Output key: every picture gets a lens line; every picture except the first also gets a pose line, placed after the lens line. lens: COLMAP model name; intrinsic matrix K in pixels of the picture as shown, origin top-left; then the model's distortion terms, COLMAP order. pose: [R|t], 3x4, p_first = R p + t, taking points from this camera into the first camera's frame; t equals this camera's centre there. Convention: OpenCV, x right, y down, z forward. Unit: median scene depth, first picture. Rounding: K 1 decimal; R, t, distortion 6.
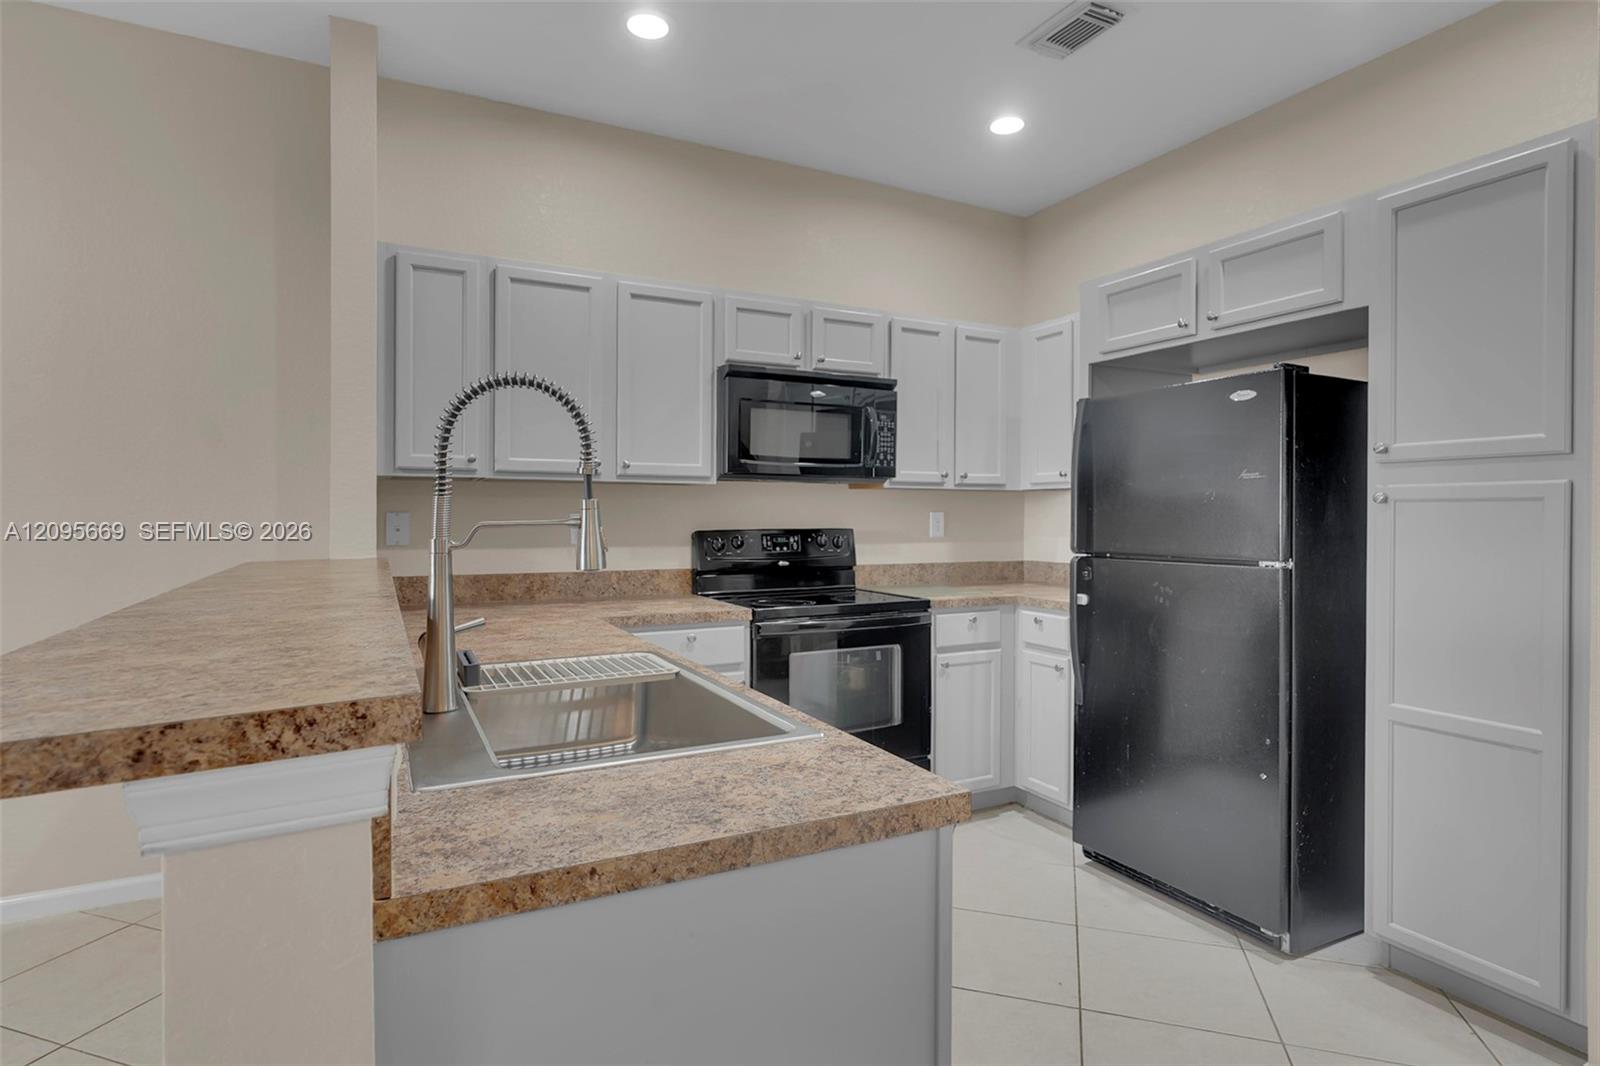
lens RADIAL K [[812.2, 0, 779.8], [0, 812.2, 519.2], [0, 0, 1]] dist [-0.021822, 0.000032]
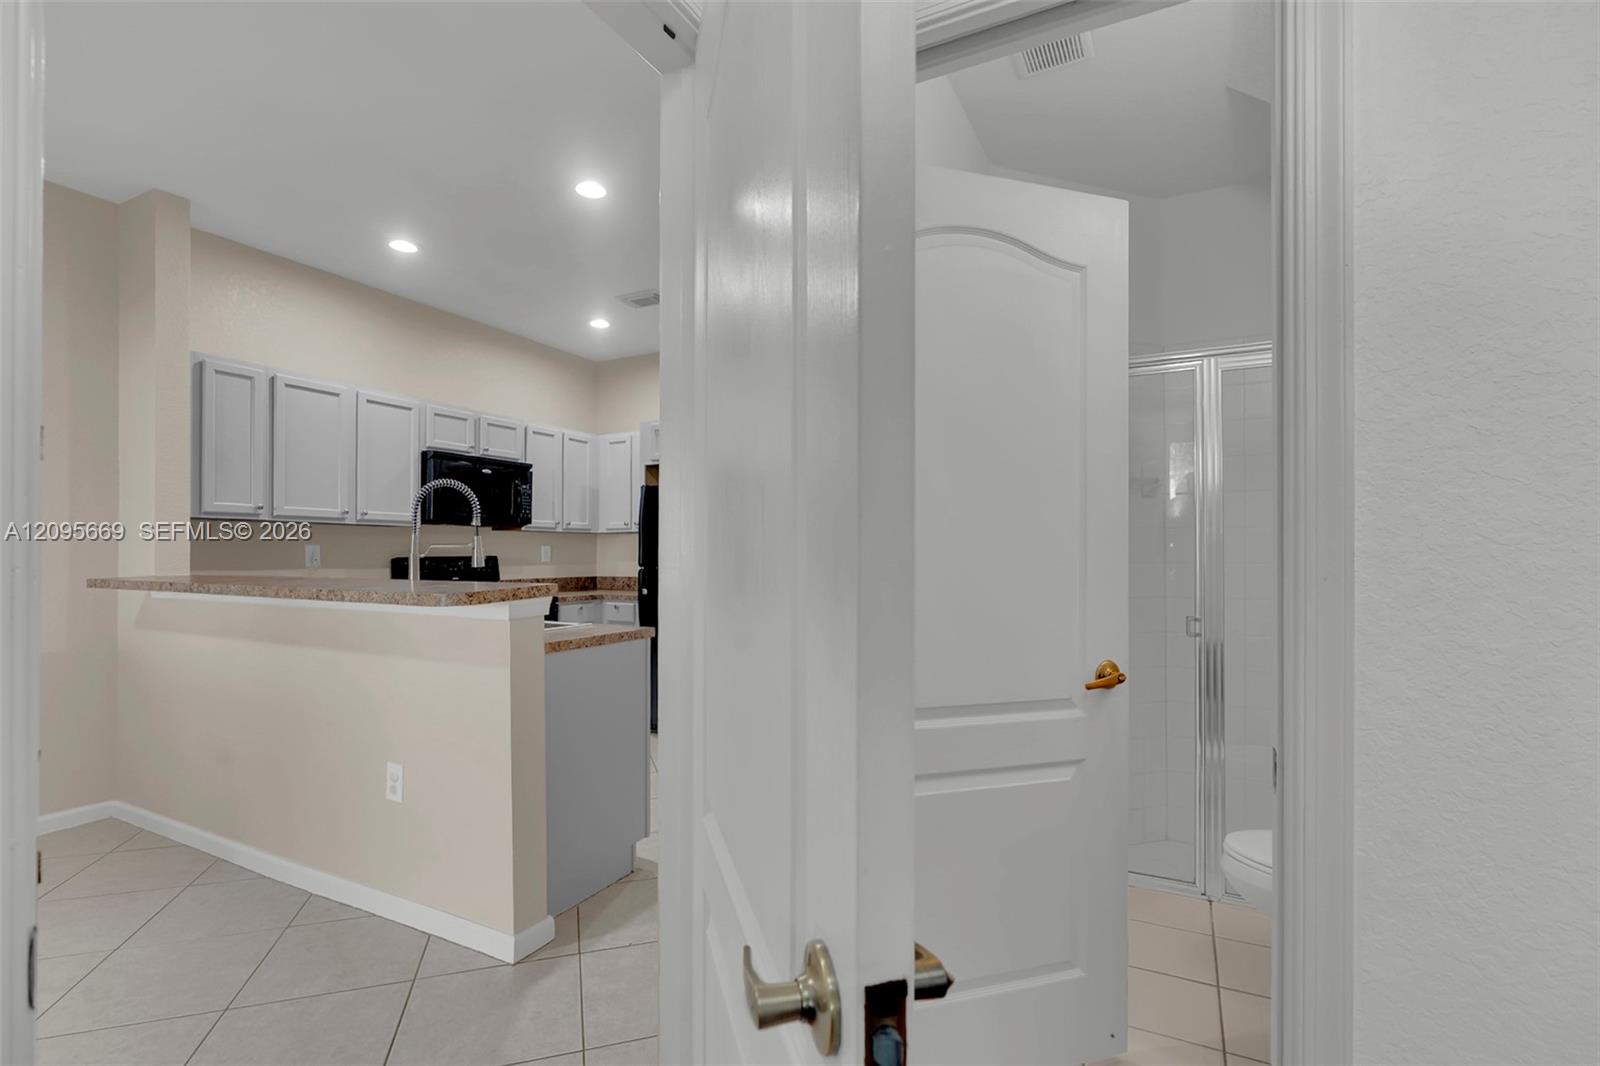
lens RADIAL K [[745.9, 0, 791.5], [0, 745.9, 541.9], [0, 0, 1]] dist [-0.002931, -0.000212]
pose [[0.805307, 0.005632, 0.592831, -0.331408], [0.006542, 0.999810, -0.018386, 0.015552], [-0.592822, 0.018685, 0.805117, -0.523858]]
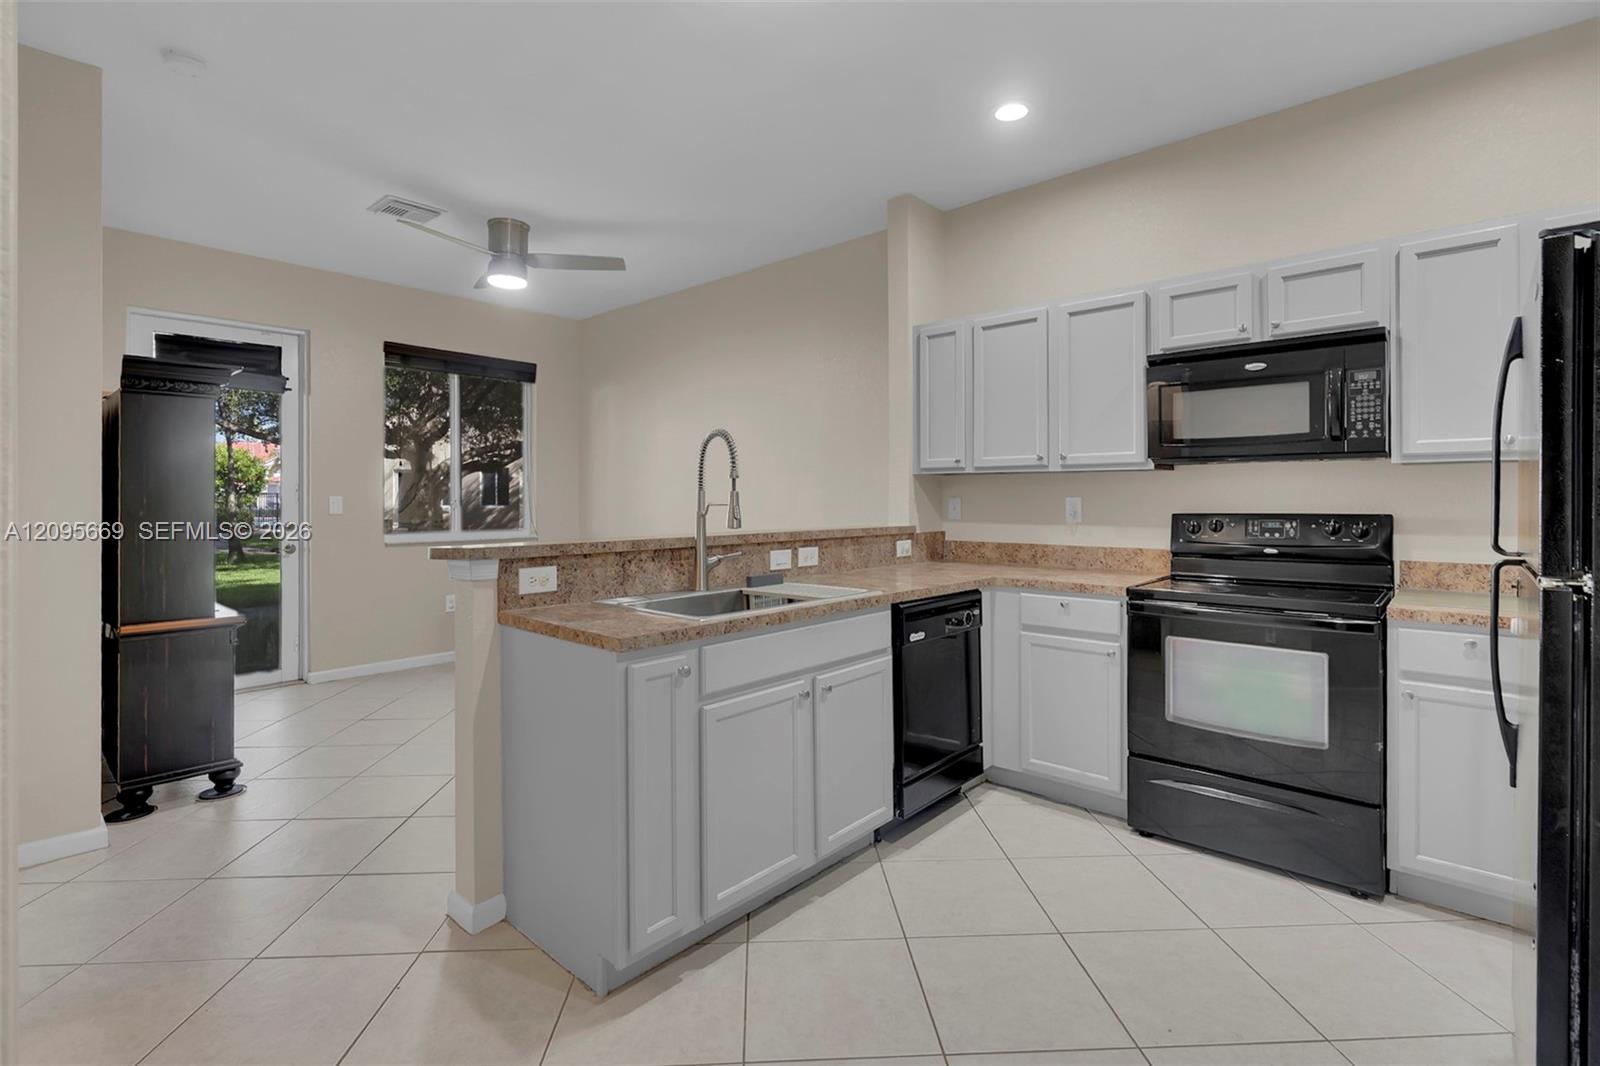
lens RADIAL K [[745.9, 0, 813.5], [0, 745.9, 491.7], [0, 0, 1]] dist [-0.002931, -0.000212]
pose [[0.372075, -0.010304, -0.928146, 0.623986], [0.000332, 0.999940, -0.010968, -0.003203], [0.928203, 0.003772, 0.372056, 0.217567]]
